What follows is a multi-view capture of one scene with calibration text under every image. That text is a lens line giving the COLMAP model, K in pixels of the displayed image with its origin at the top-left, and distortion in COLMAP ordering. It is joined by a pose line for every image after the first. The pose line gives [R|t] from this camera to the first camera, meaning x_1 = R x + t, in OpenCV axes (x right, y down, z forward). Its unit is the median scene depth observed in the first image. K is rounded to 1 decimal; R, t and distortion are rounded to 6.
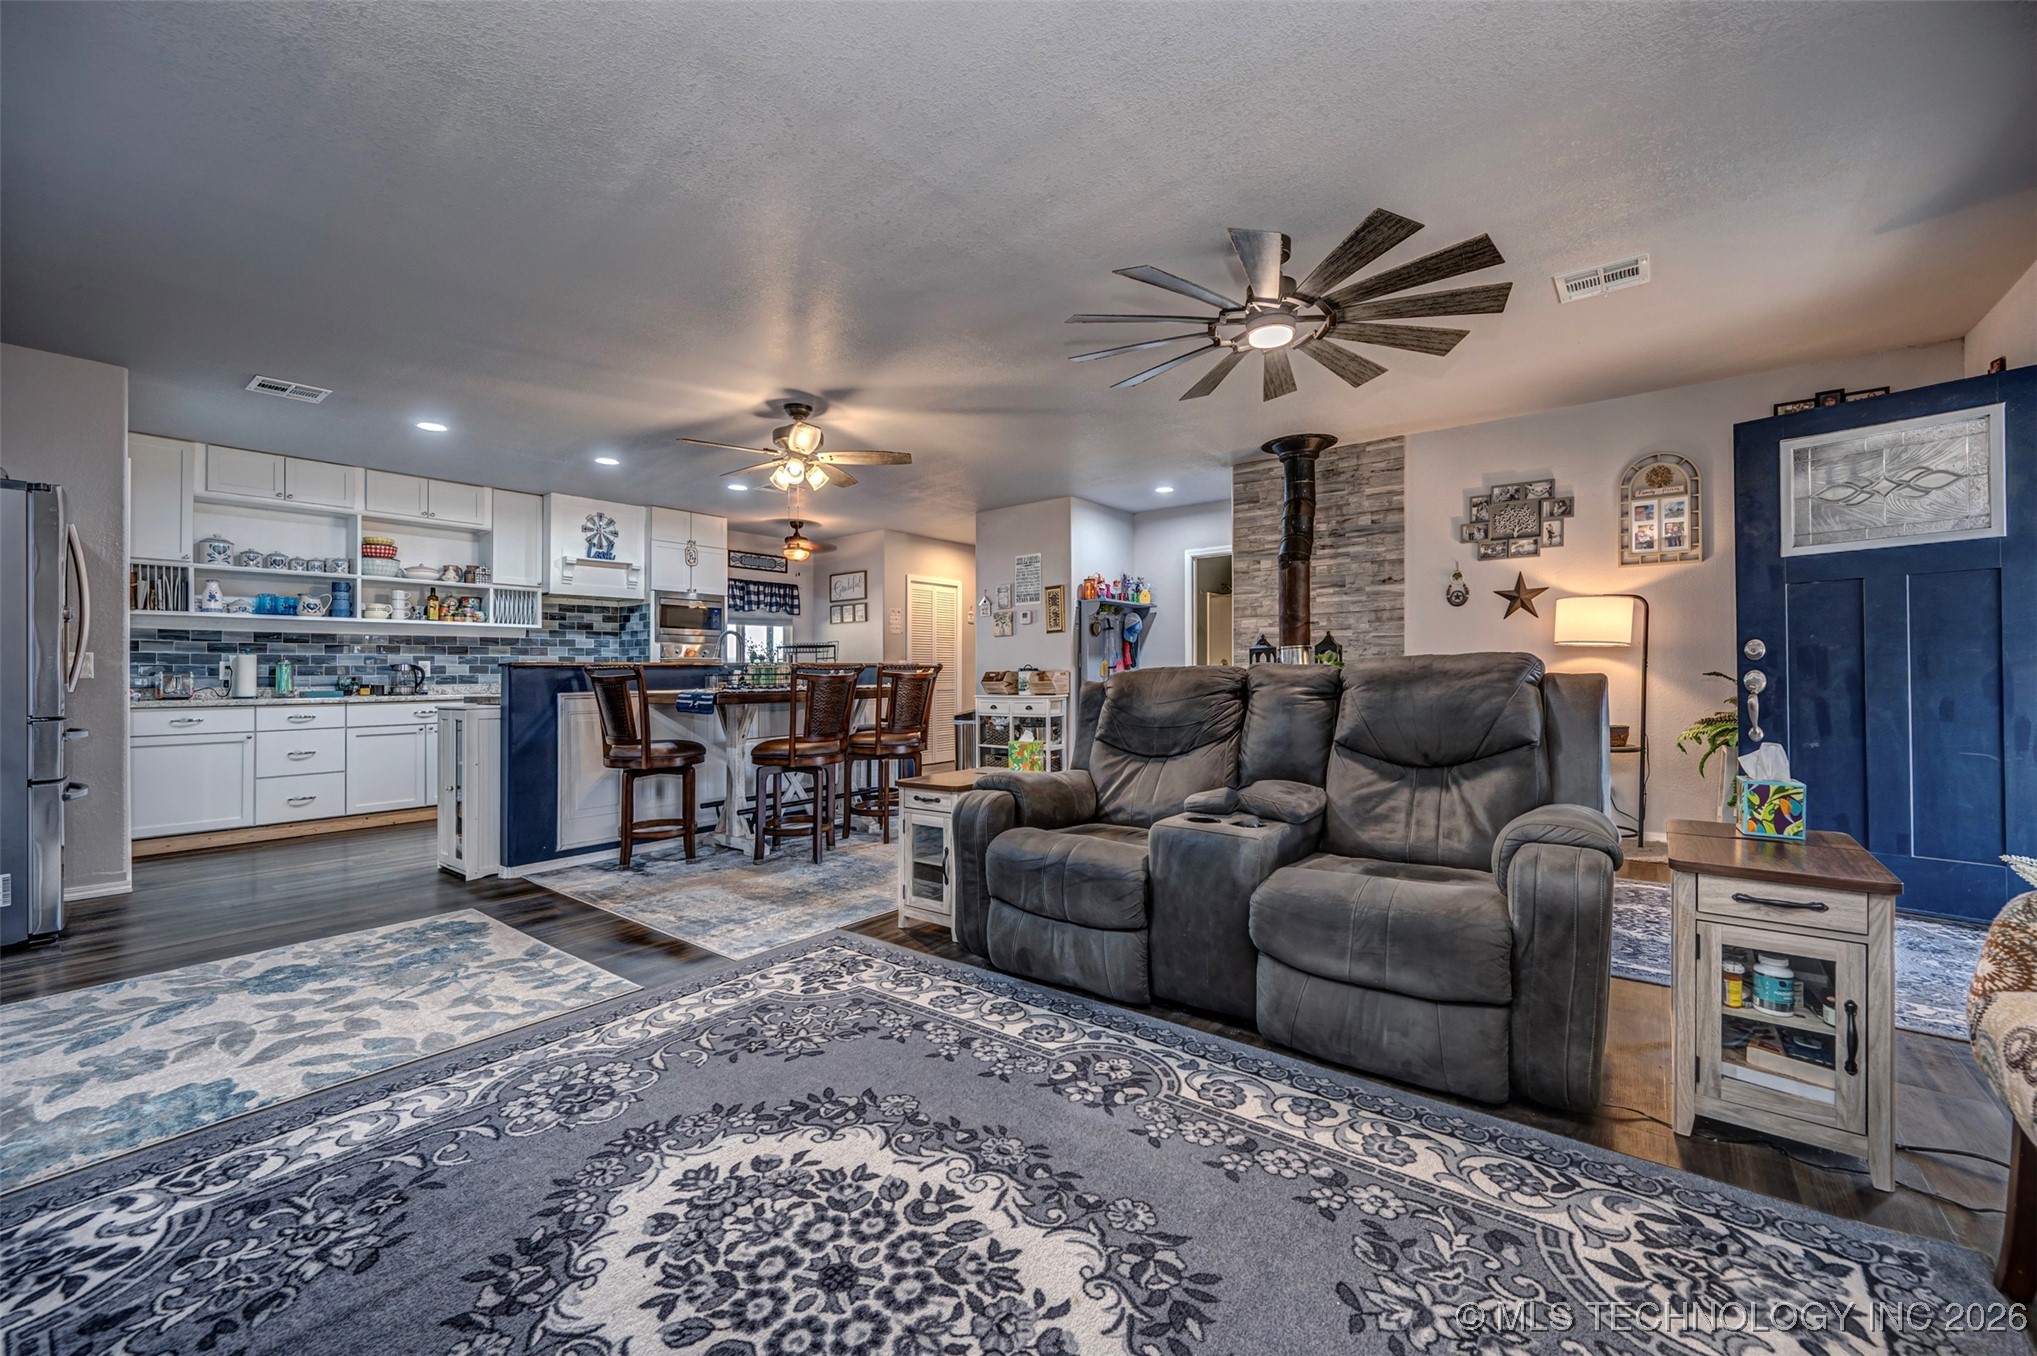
lens RADIAL K [[806.5, 0, 1060.2], [0, 806.5, 658.8], [0, 0, 1]] dist [0.001000, 0.002339]
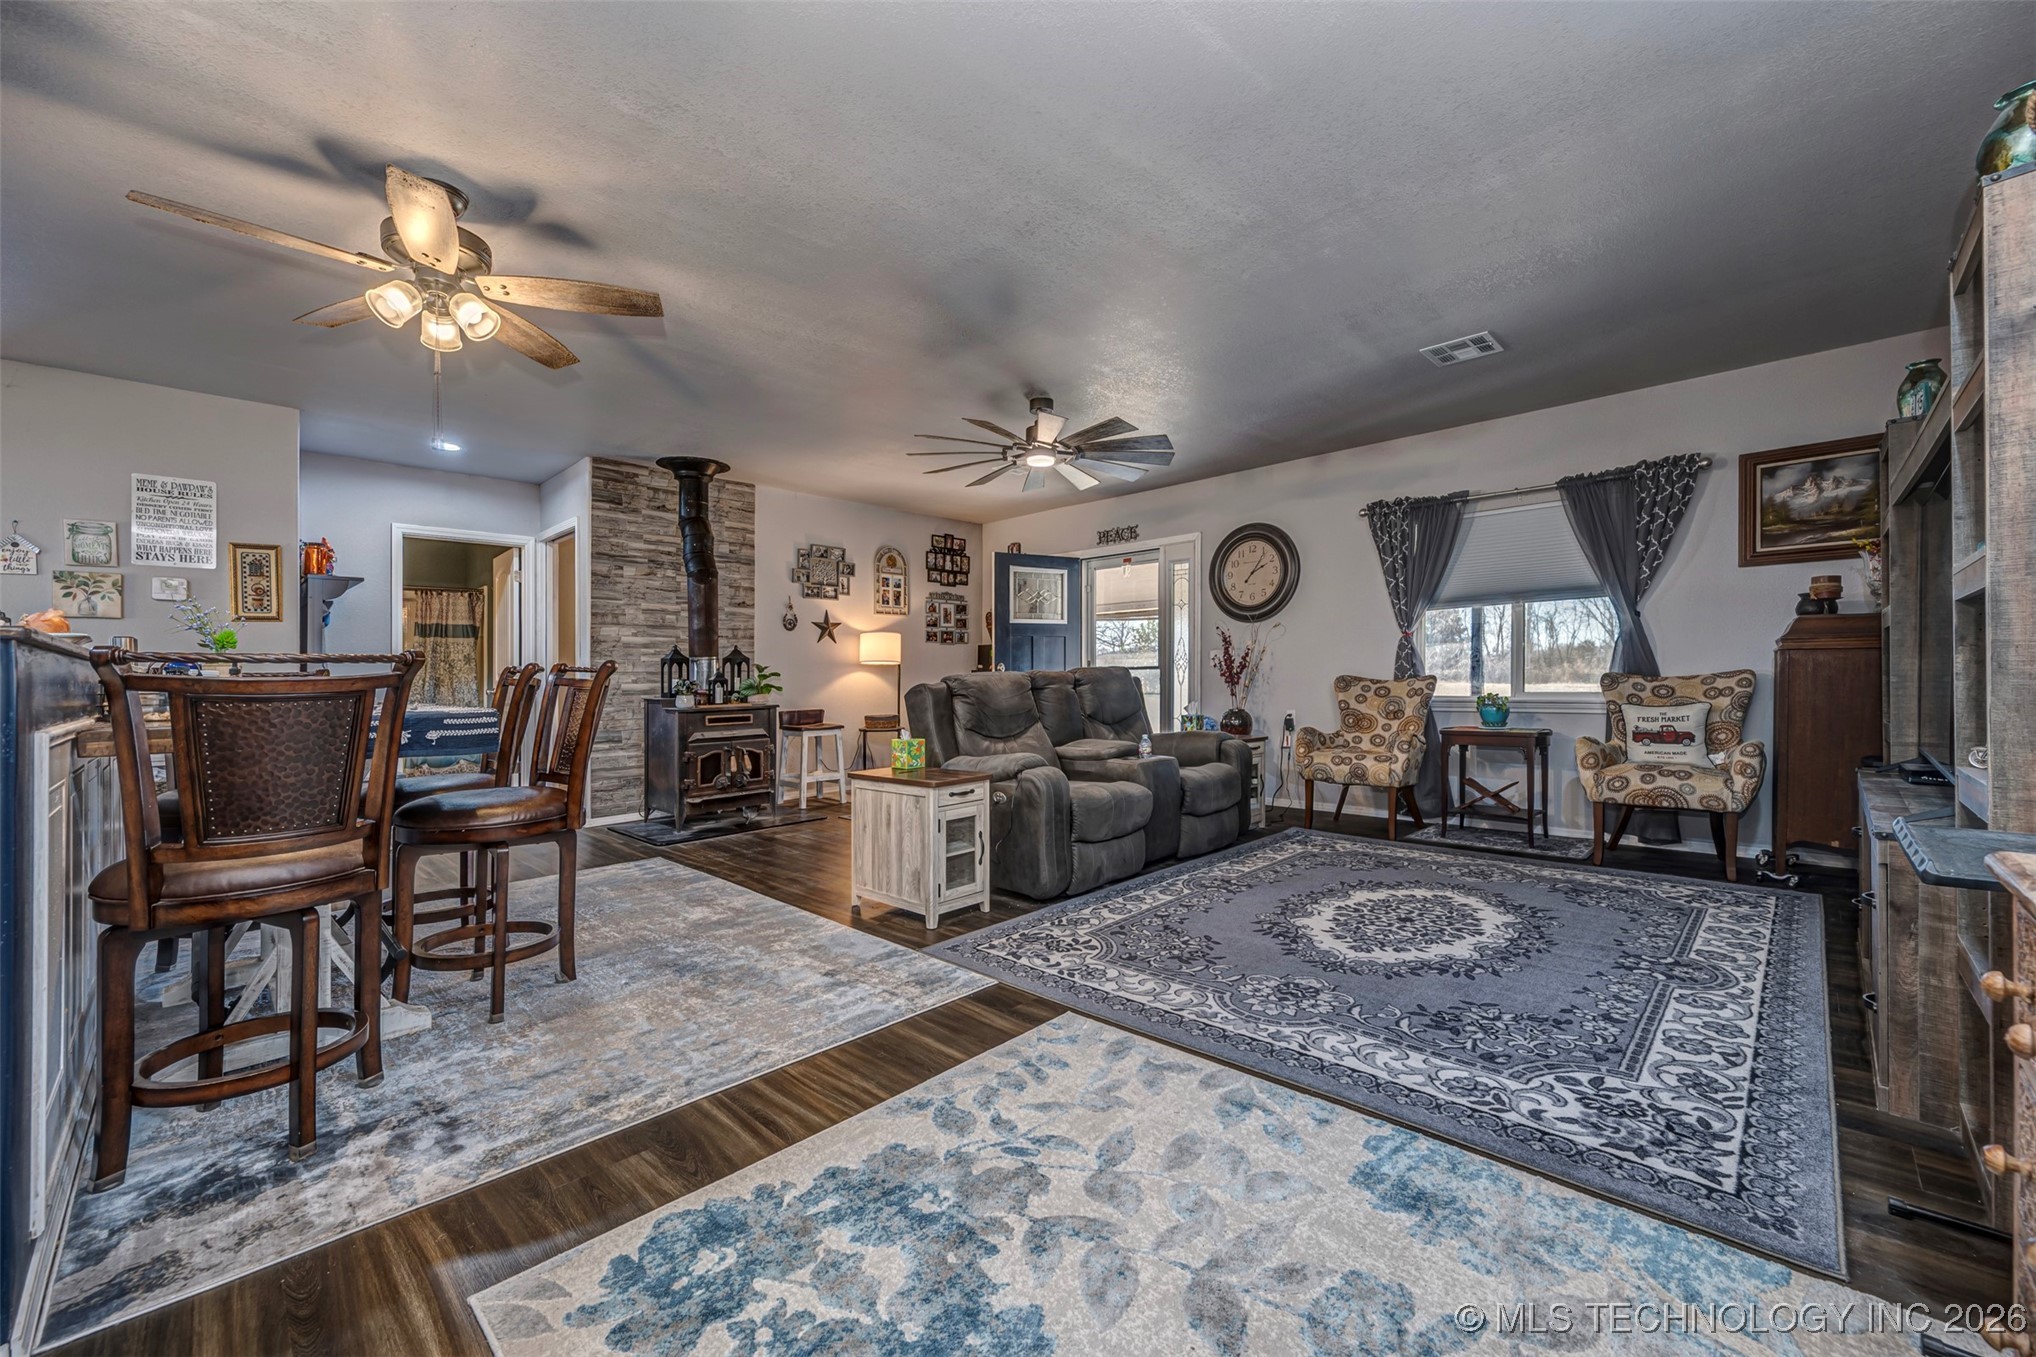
lens RADIAL K [[806.1, 0, 1003.9], [0, 806.1, 707.8], [0, 0, 1]] dist [0.001000, 0.002339]
pose [[0.127310, -0.025435, 0.991537, -1.816898], [0.000320, 0.999672, 0.025603, 0.057894], [-0.991863, -0.002942, 0.127277, 1.235203]]
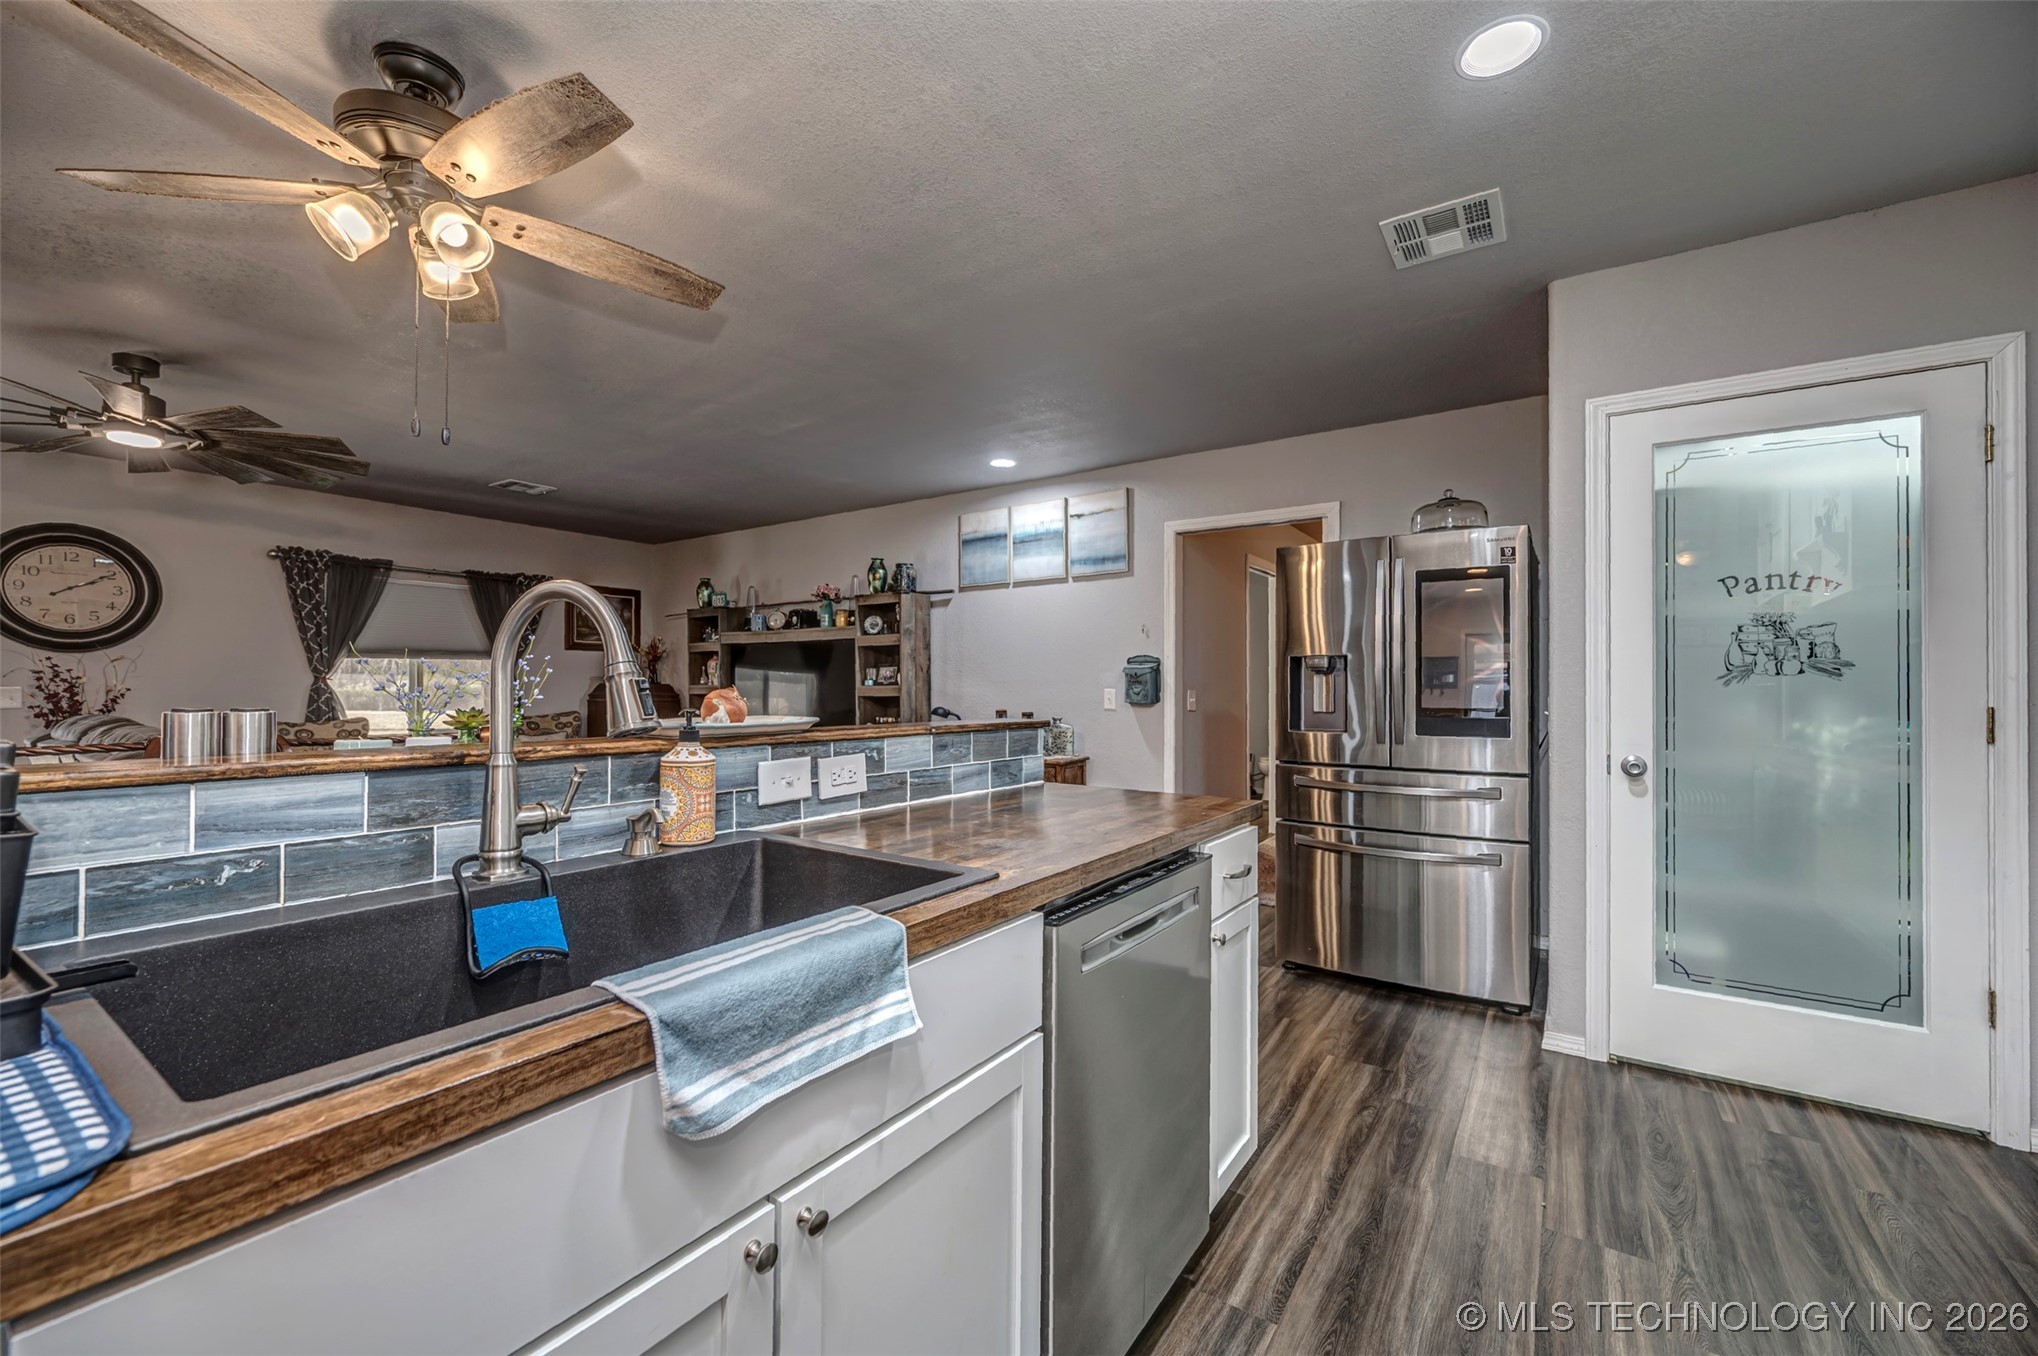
lens RADIAL K [[801.4, 0, 1032.5], [0, 801.4, 691.2], [0, 0, 1]] dist [0.008863, 0.000193]
pose [[-0.998521, 0.012961, -0.052796, -1.320497], [0.013459, 0.999868, -0.009075, -0.013595], [0.052672, -0.009772, -0.998564, 3.108472]]
